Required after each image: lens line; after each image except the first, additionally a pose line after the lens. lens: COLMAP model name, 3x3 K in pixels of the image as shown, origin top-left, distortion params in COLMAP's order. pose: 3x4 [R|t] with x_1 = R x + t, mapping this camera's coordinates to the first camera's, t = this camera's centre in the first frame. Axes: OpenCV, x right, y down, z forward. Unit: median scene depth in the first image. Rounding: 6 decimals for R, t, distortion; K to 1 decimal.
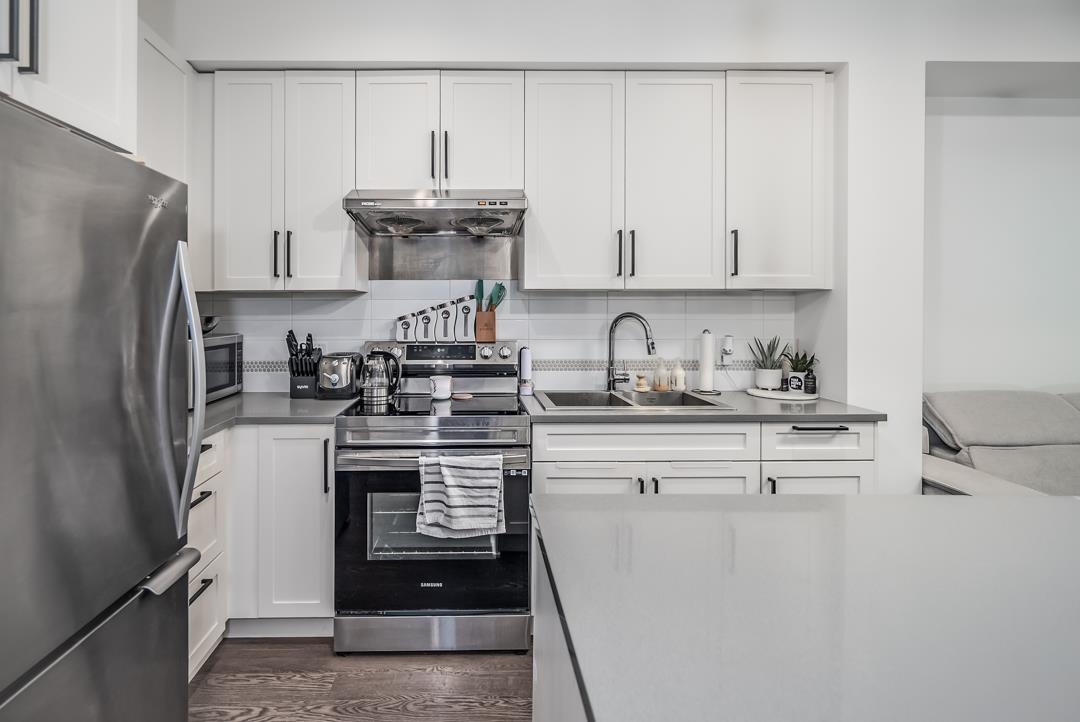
lens RADIAL K [[519.9, 0, 489.3], [0, 519.9, 309.7], [0, 0, 1]] dist [-0.011832, 0.005766]
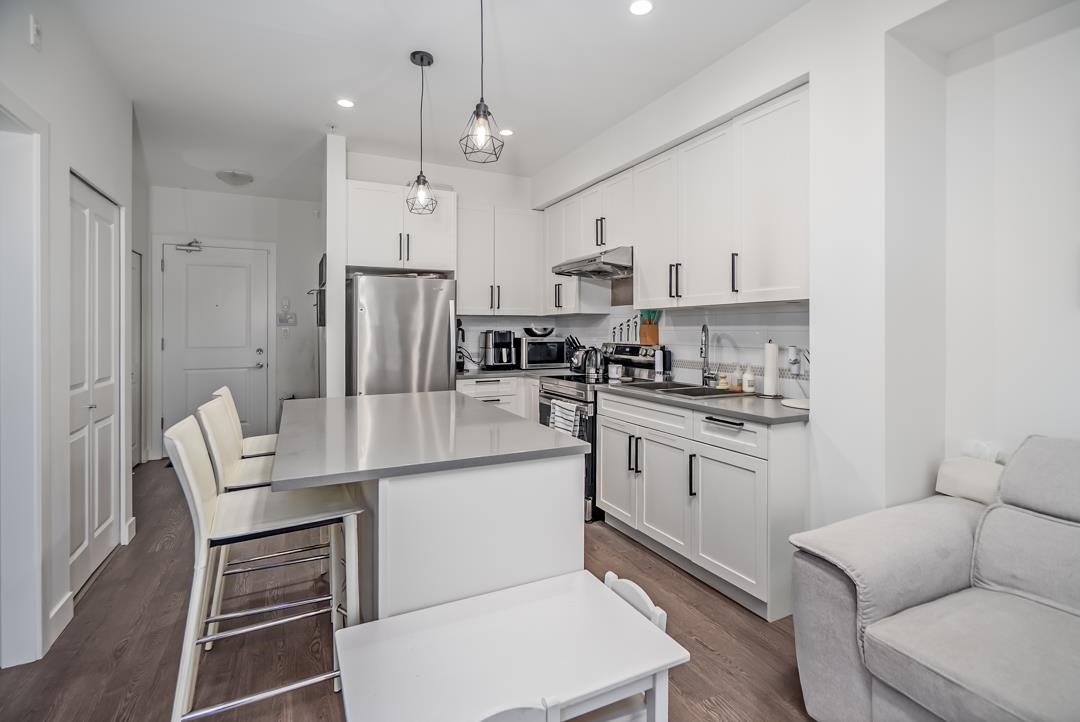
lens RADIAL K [[519.9, 0, 561.5], [0, 519.9, 323.7], [0, 0, 1]] dist [-0.011832, 0.005766]
pose [[0.446920, -0.008620, -0.894532, 1.280250], [-0.004568, 0.999919, -0.011918, 0.020480], [0.894562, 0.009412, 0.446844, 0.120786]]
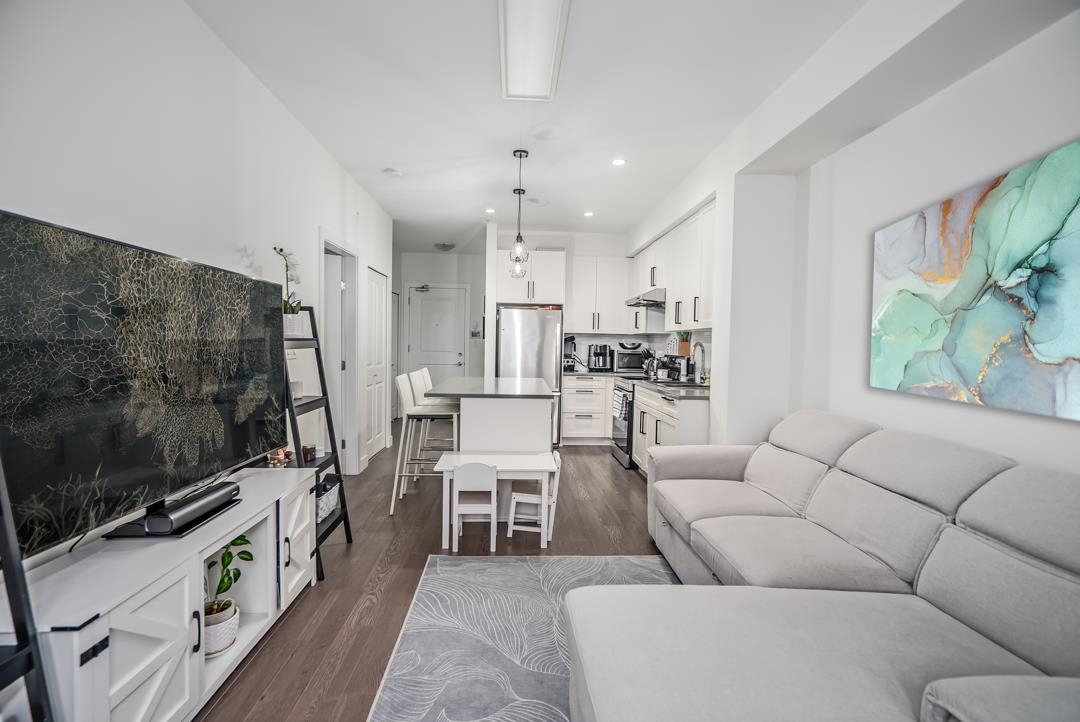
lens RADIAL K [[519.9, 0, 542.1], [0, 519.9, 353.7], [0, 0, 1]] dist [-0.011832, 0.005766]
pose [[0.038036, 0.024731, -0.998970, 2.182185], [-0.025530, 0.999391, 0.023770, 0.016475], [0.998950, 0.024599, 0.038644, 0.369621]]
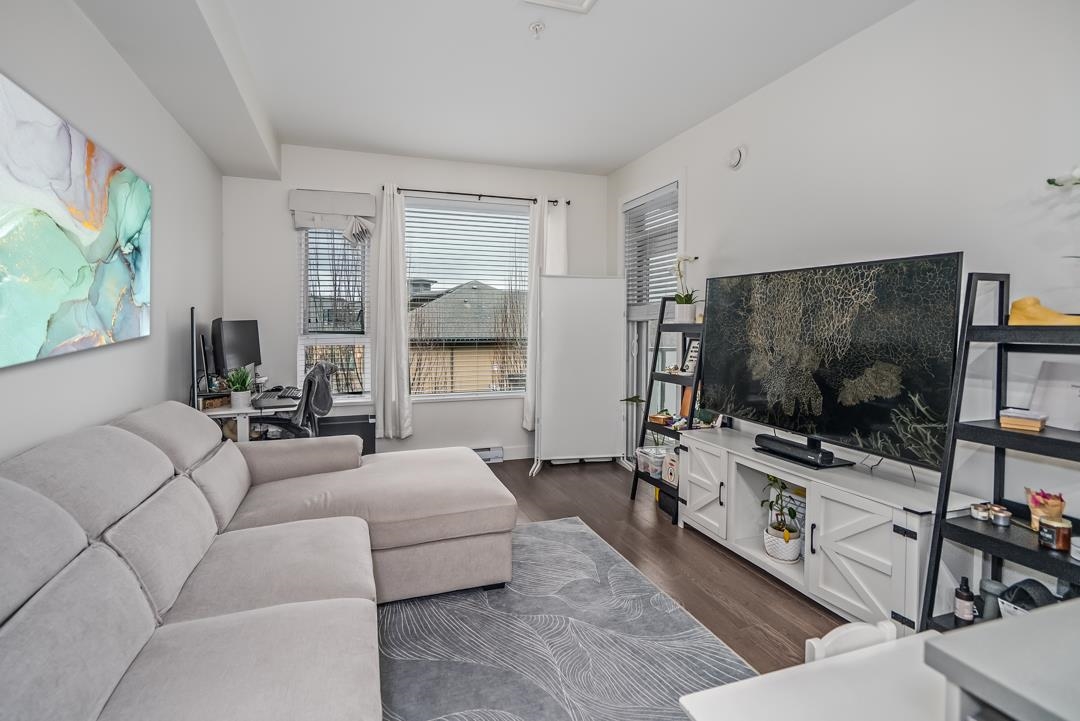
lens RADIAL K [[519.9, 0, 541.7], [0, 519.9, 336.5], [0, 0, 1]] dist [-0.011832, 0.005766]
pose [[-0.318281, -0.028050, 0.947581, 0.519498], [-0.004463, 0.999595, 0.028090, 0.020645], [-0.947986, 0.004711, -0.318278, 0.718149]]
